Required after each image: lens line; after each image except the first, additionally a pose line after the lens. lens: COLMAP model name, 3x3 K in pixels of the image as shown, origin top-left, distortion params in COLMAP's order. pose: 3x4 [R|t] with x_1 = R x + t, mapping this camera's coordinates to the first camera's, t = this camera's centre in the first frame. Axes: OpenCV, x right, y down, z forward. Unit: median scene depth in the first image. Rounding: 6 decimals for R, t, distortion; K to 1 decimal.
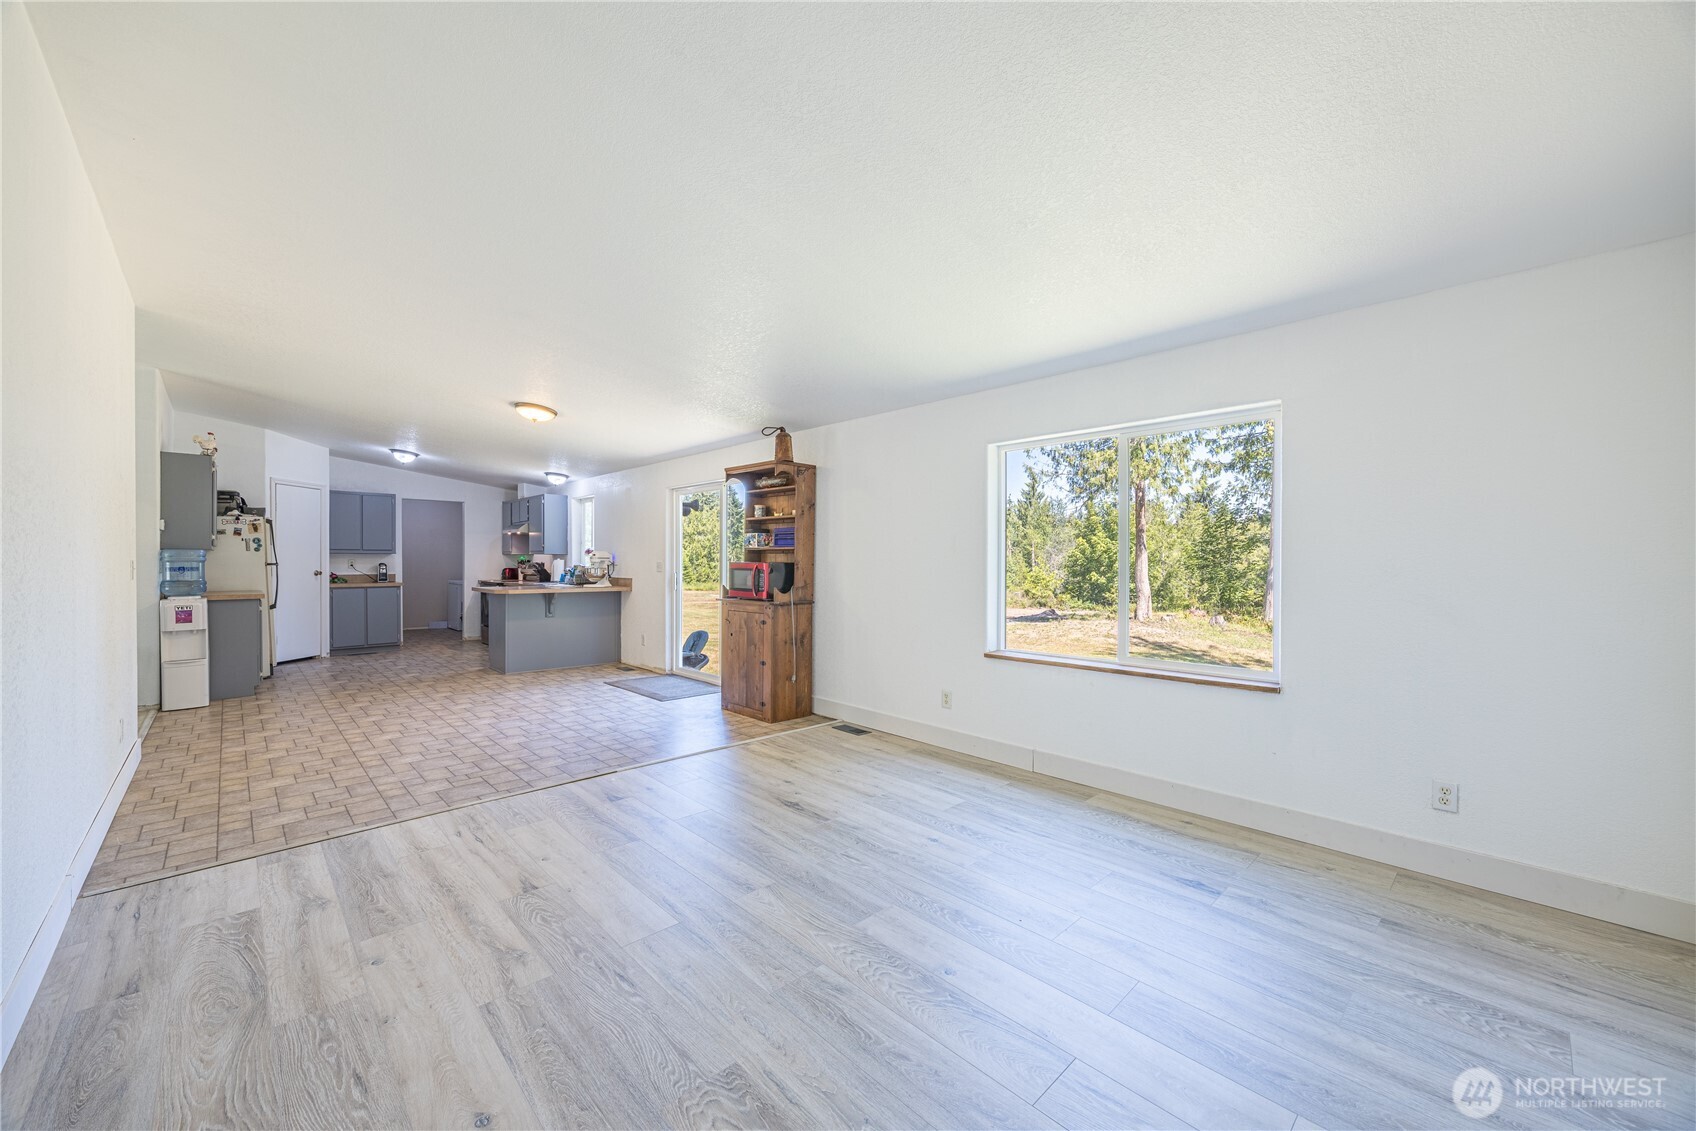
lens RADIAL K [[653.6, 0, 850.6], [0, 653.6, 565.4], [0, 0, 1]] dist [-0.002960, -0.000367]
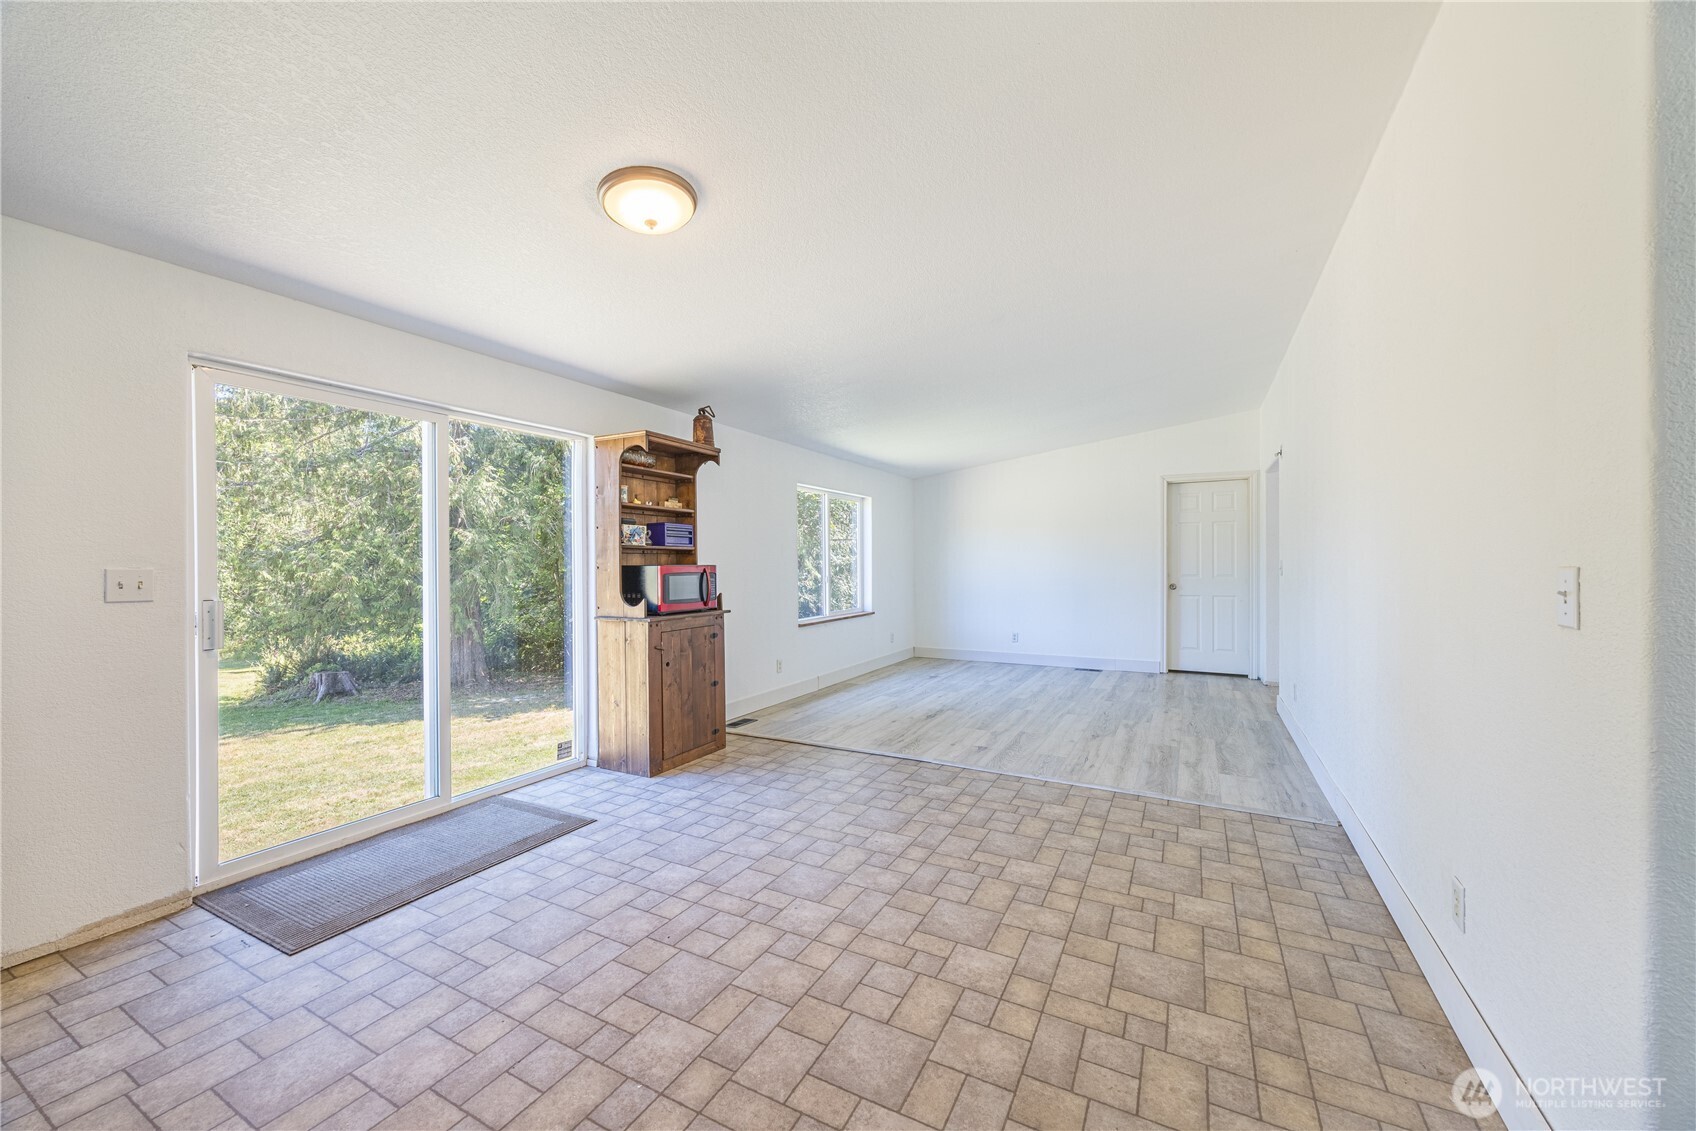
lens RADIAL K [[653.6, 0, 846.7], [0, 653.6, 565.2], [0, 0, 1]] dist [-0.002960, -0.000367]
pose [[-0.316717, -0.007436, 0.948491, -1.604082], [0.010289, 0.999884, 0.011275, -0.020191], [-0.948464, 0.013330, -0.316603, 1.779078]]
